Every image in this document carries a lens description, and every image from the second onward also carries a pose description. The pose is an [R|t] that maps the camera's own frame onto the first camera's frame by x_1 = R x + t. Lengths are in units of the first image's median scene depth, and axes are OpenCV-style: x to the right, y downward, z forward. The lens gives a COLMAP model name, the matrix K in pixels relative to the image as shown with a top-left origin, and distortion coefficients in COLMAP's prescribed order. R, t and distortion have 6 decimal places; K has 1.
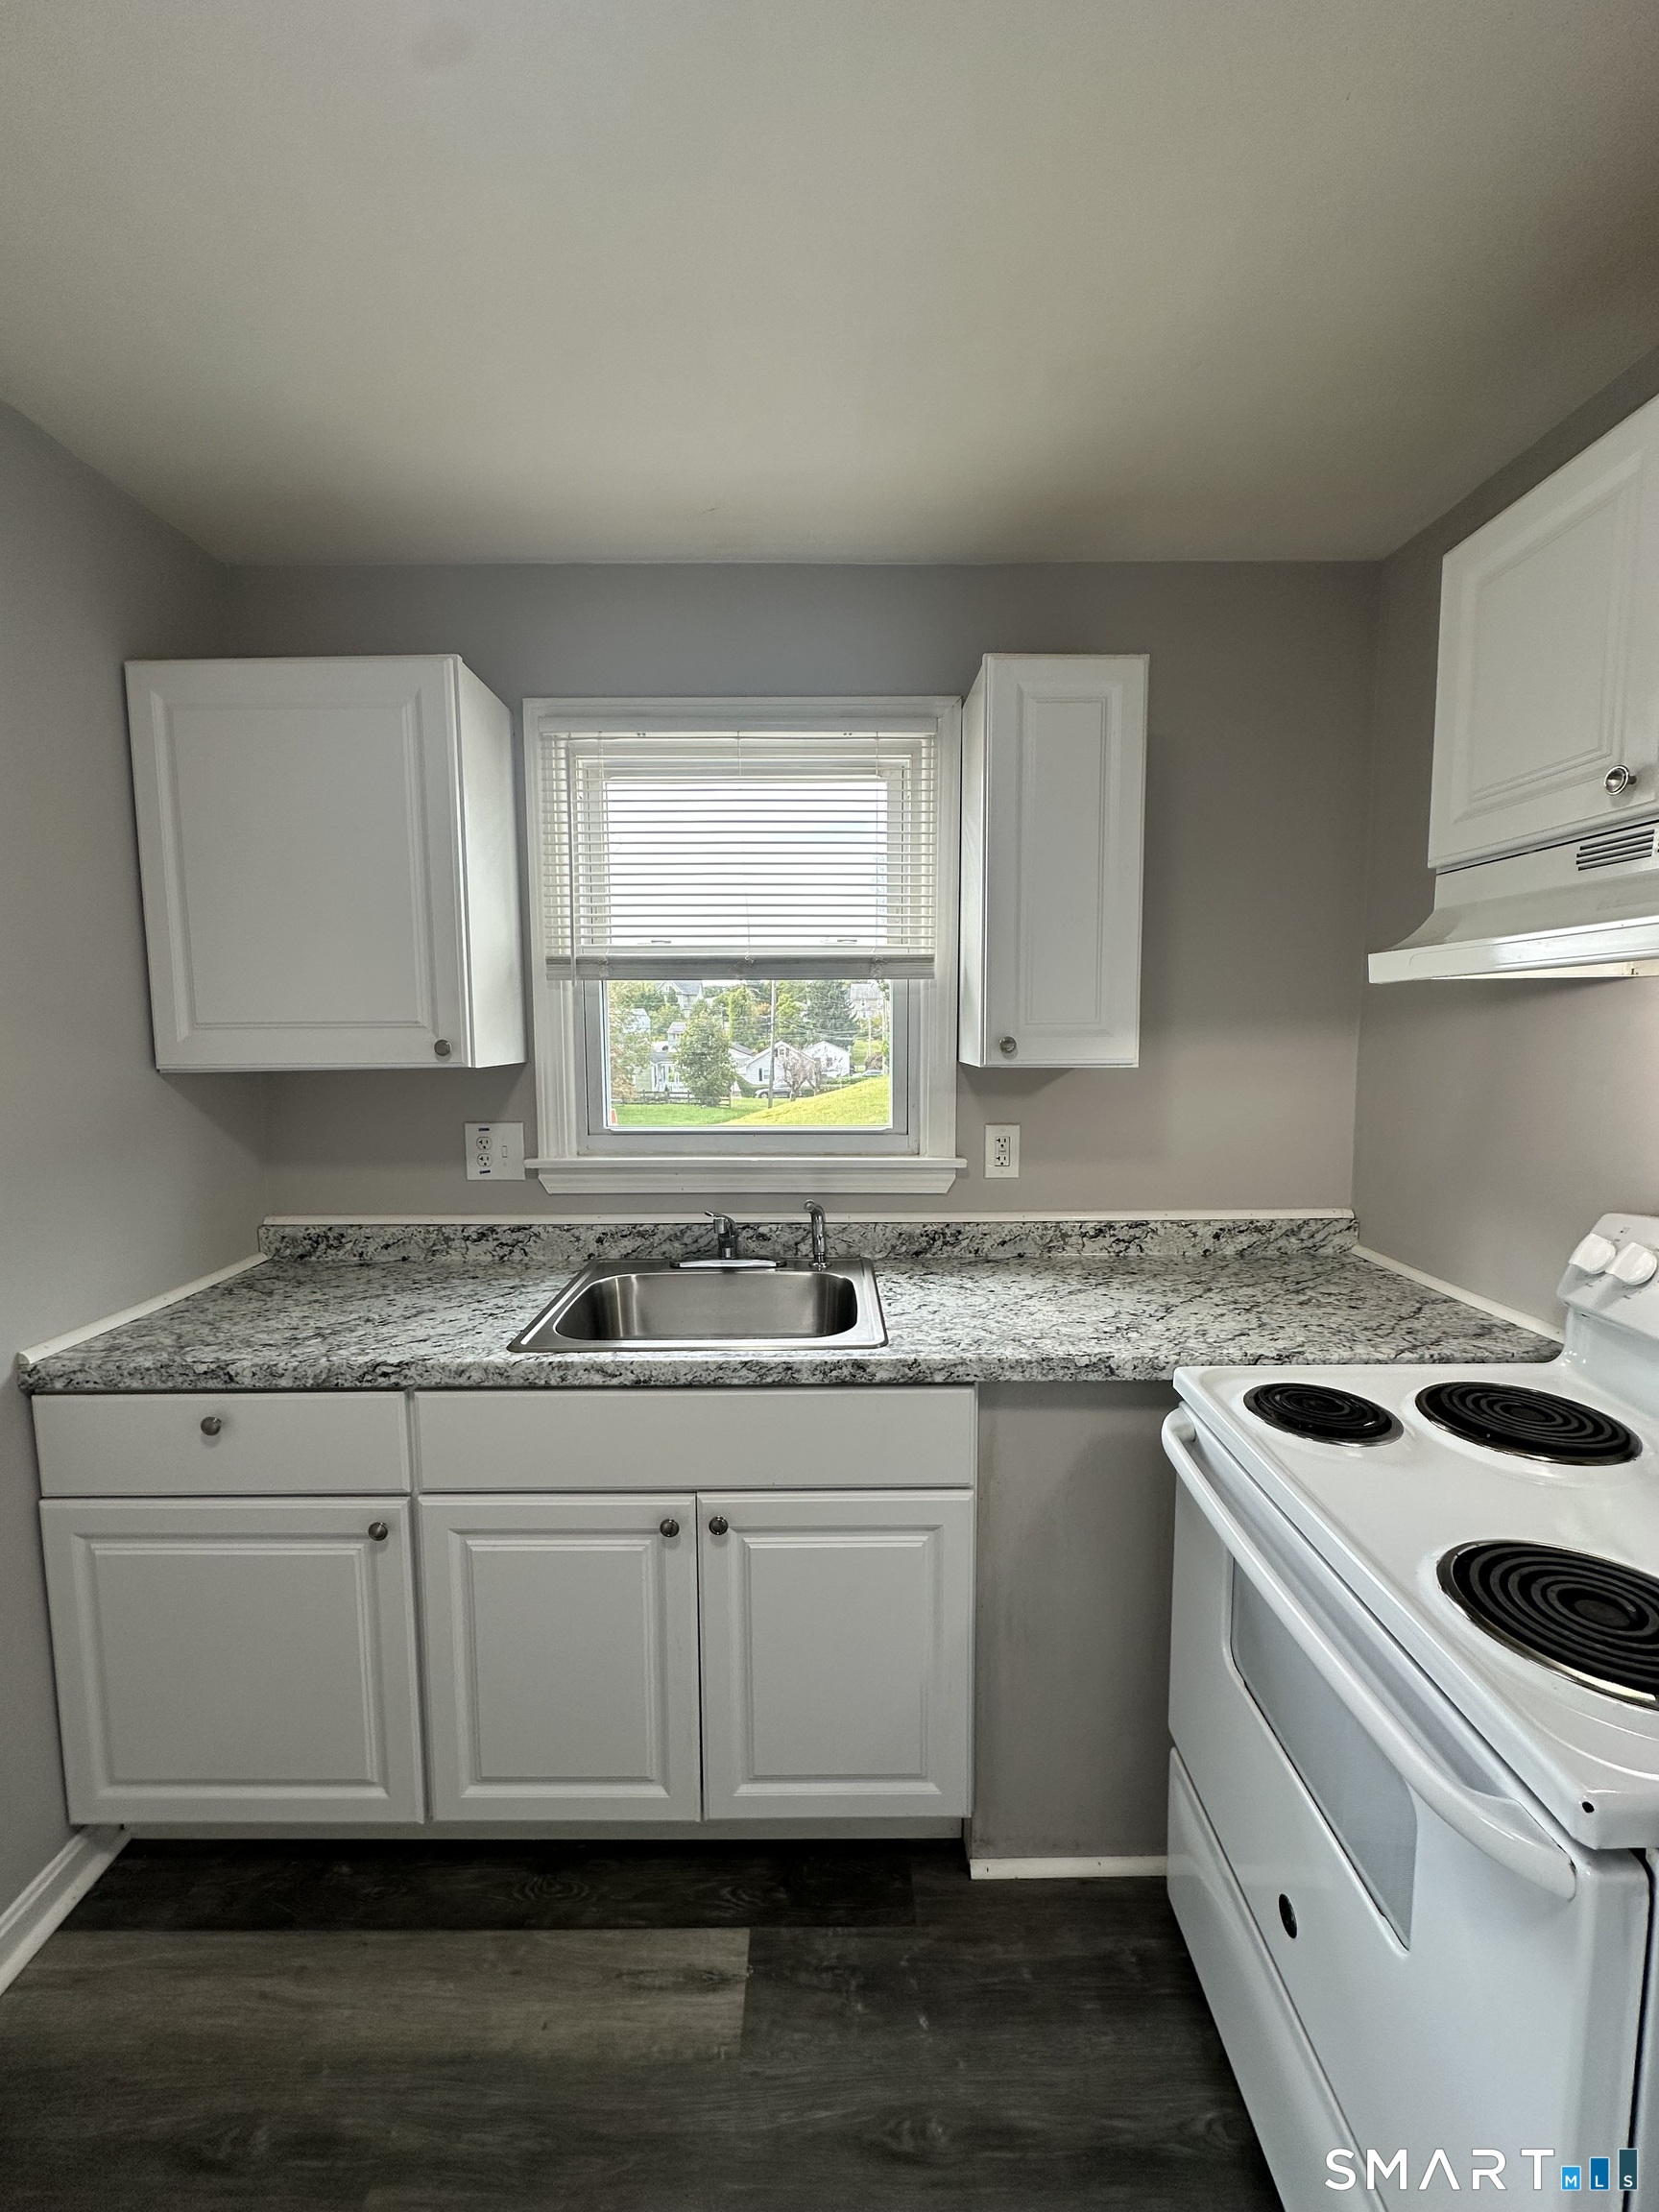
lens RADIAL K [[877.6, 0, 835.5], [0, 877.6, 1109.2], [0, 0, 1]] dist [-0.001789, 0.000425]
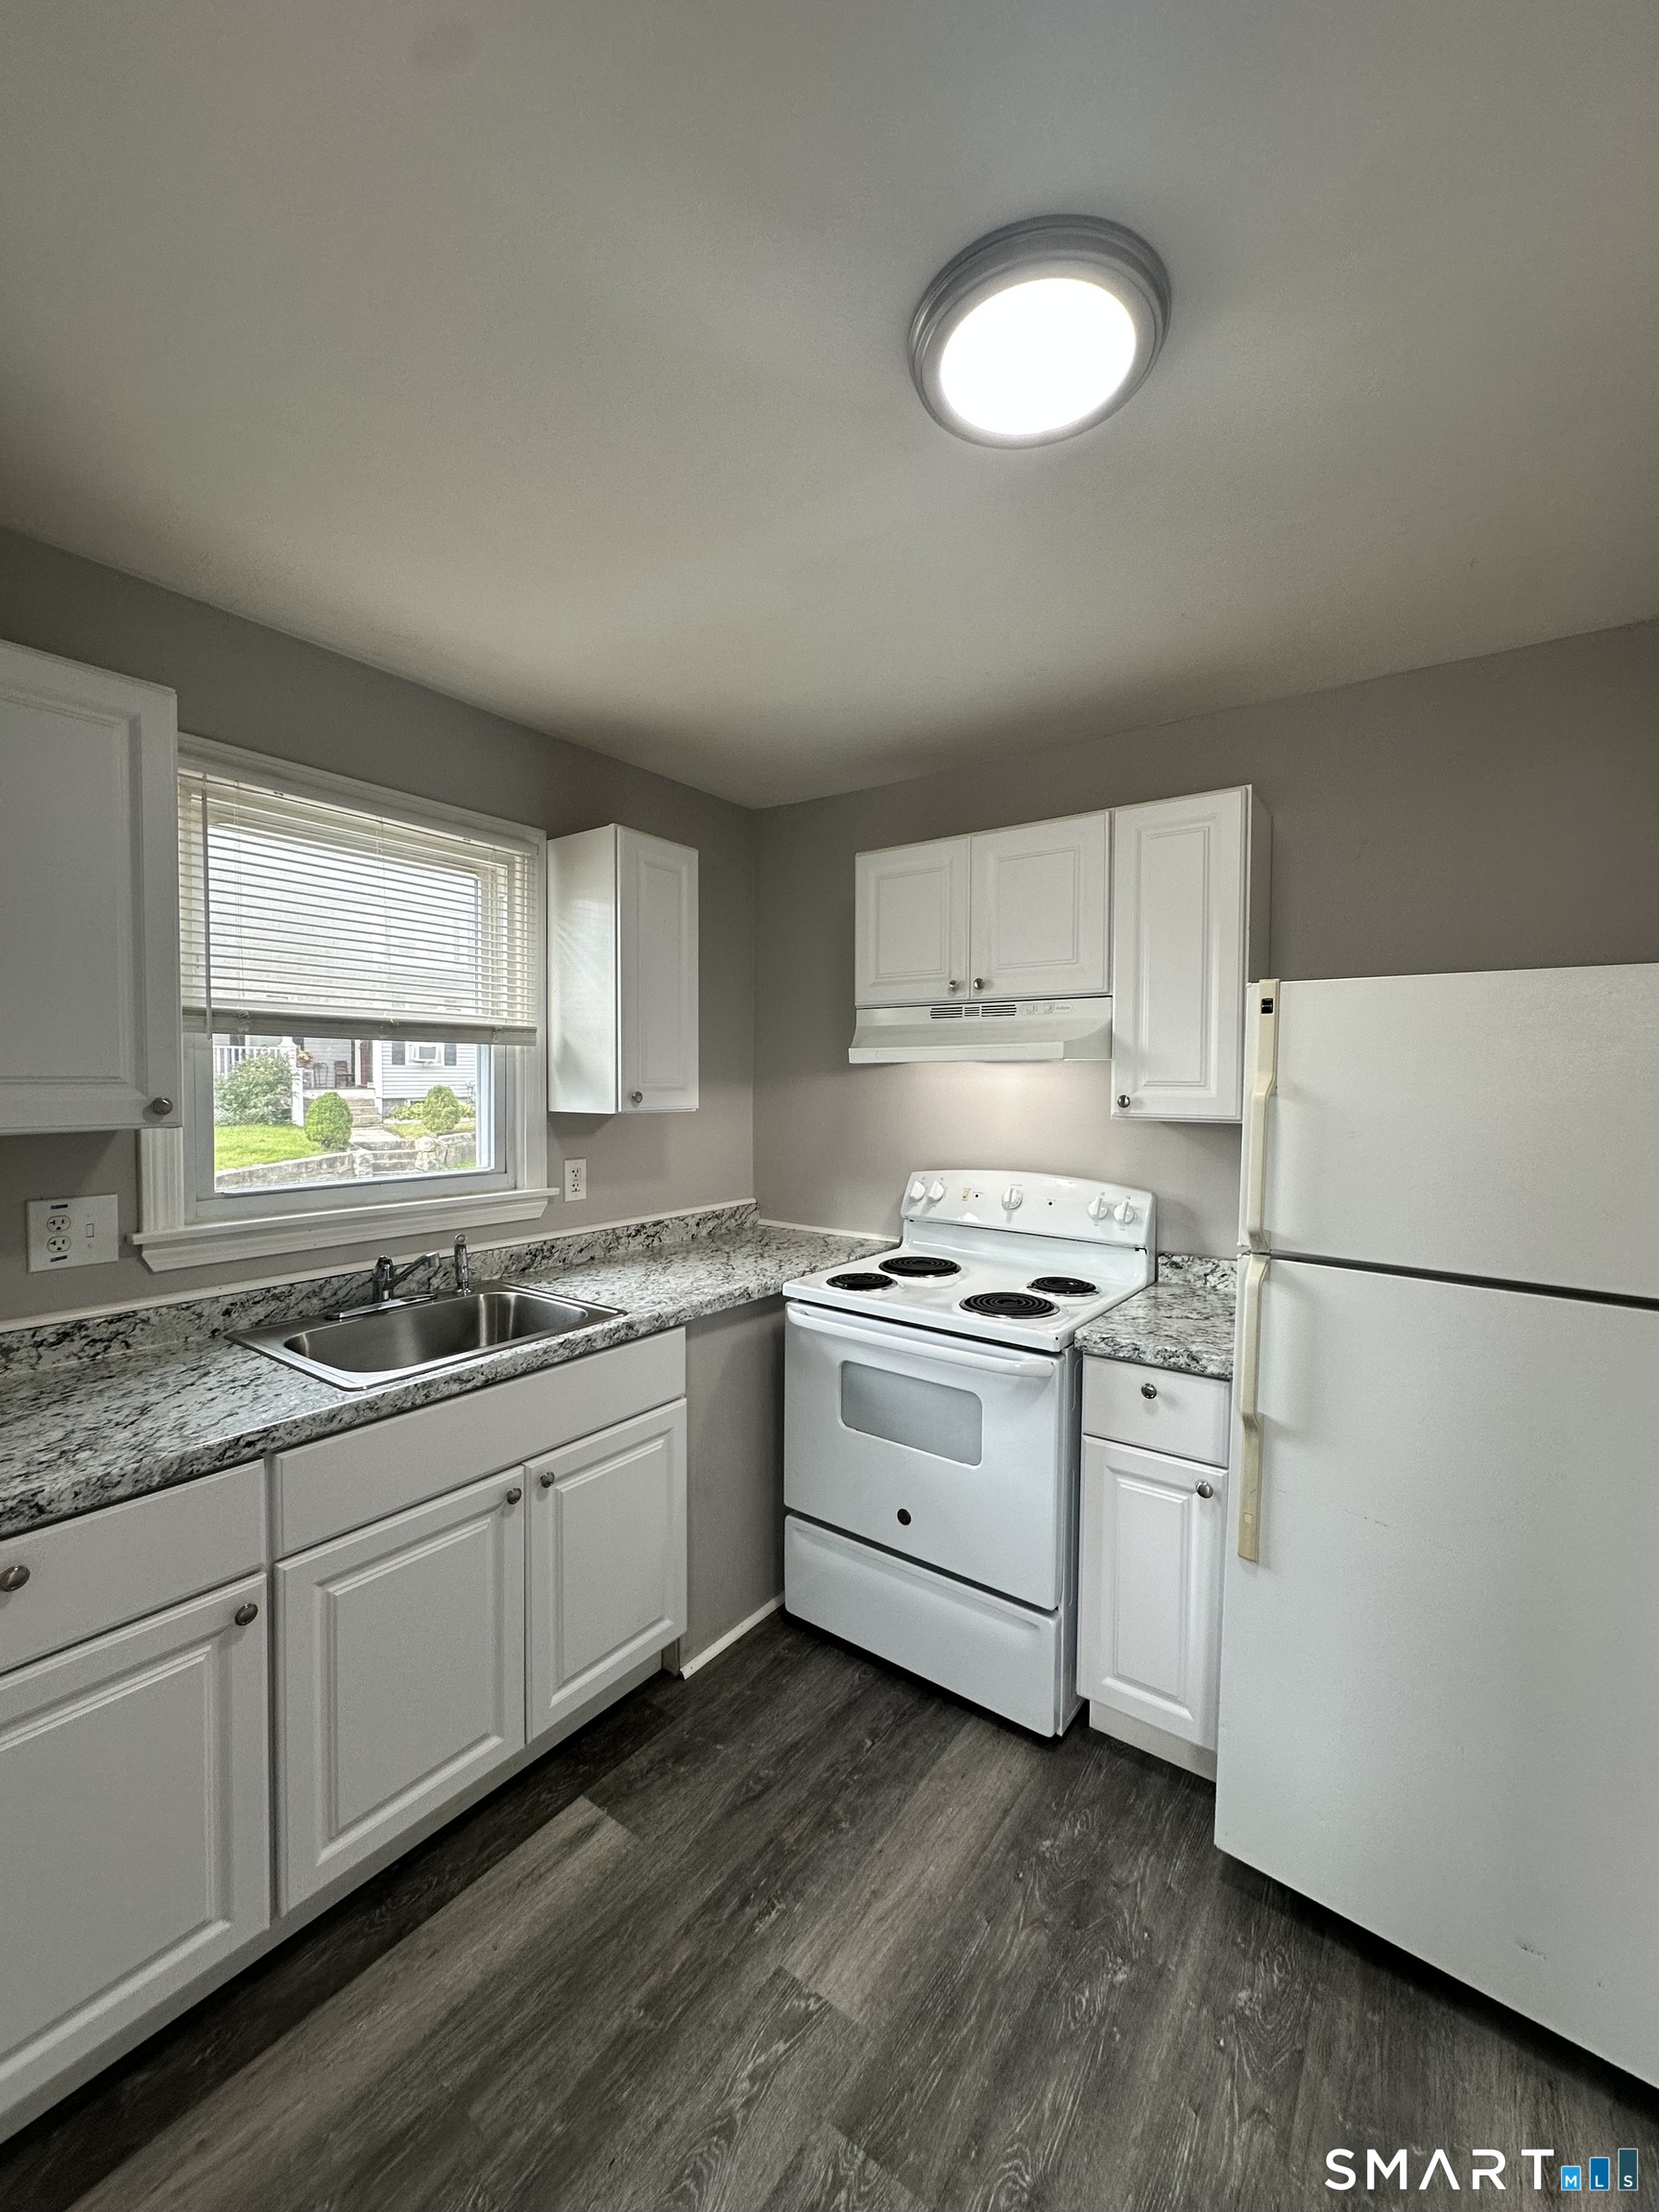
lens RADIAL K [[877.6, 0, 825.6], [0, 877.6, 1114.1], [0, 0, 1]] dist [-0.001789, 0.000425]
pose [[0.593174, -0.025337, 0.804676, -0.849624], [0.071209, 0.997238, -0.021092, 0.006685], [-0.801919, 0.069812, 0.593340, -0.096577]]
